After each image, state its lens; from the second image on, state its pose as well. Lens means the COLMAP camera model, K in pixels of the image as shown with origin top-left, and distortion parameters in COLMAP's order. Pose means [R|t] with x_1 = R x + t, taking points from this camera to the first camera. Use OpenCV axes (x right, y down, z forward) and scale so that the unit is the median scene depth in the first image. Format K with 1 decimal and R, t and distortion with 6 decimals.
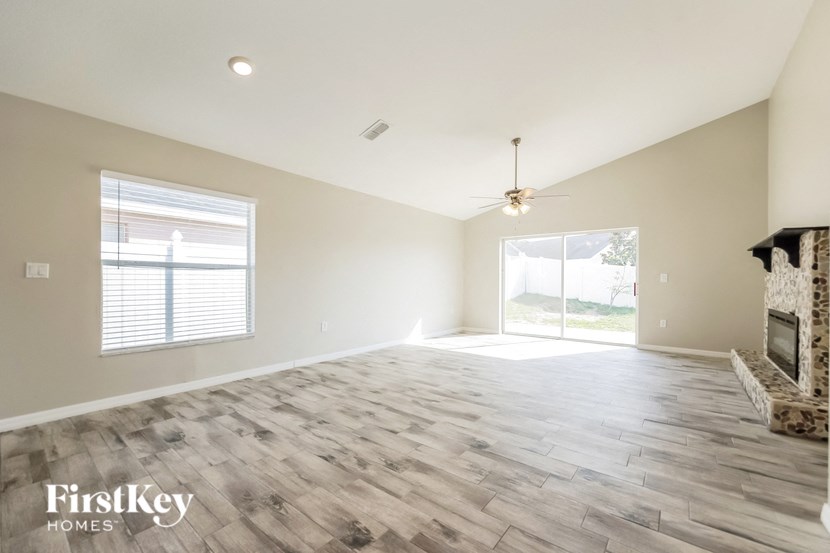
lens RADIAL K [[337.1, 0, 416.9], [0, 337.1, 282.4], [0, 0, 1]] dist [0.000564, 0.000065]
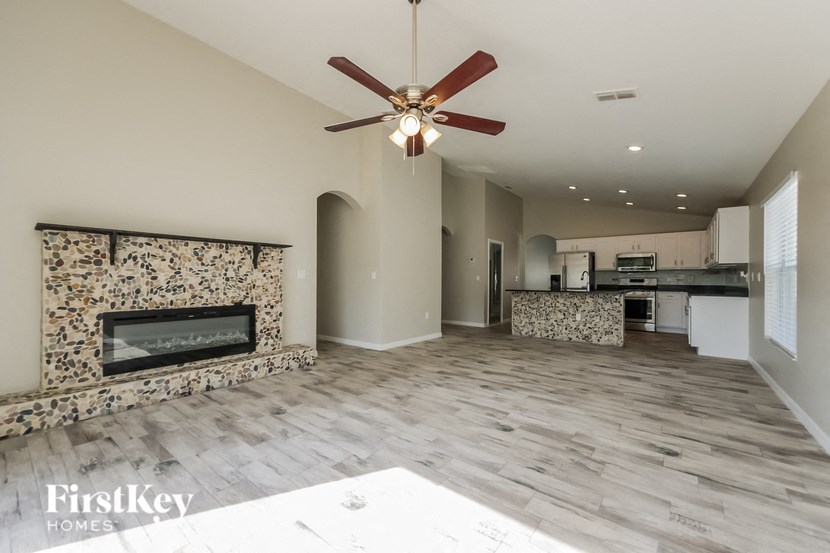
lens RADIAL K [[337.1, 0, 416.9], [0, 337.1, 282.4], [0, 0, 1]] dist [0.000564, 0.000065]
pose [[-0.999967, -0.007671, 0.002657, 0.355178], [-0.007665, 0.999968, 0.002244, 0.002104], [-0.002674, 0.002223, -0.999994, 1.863620]]
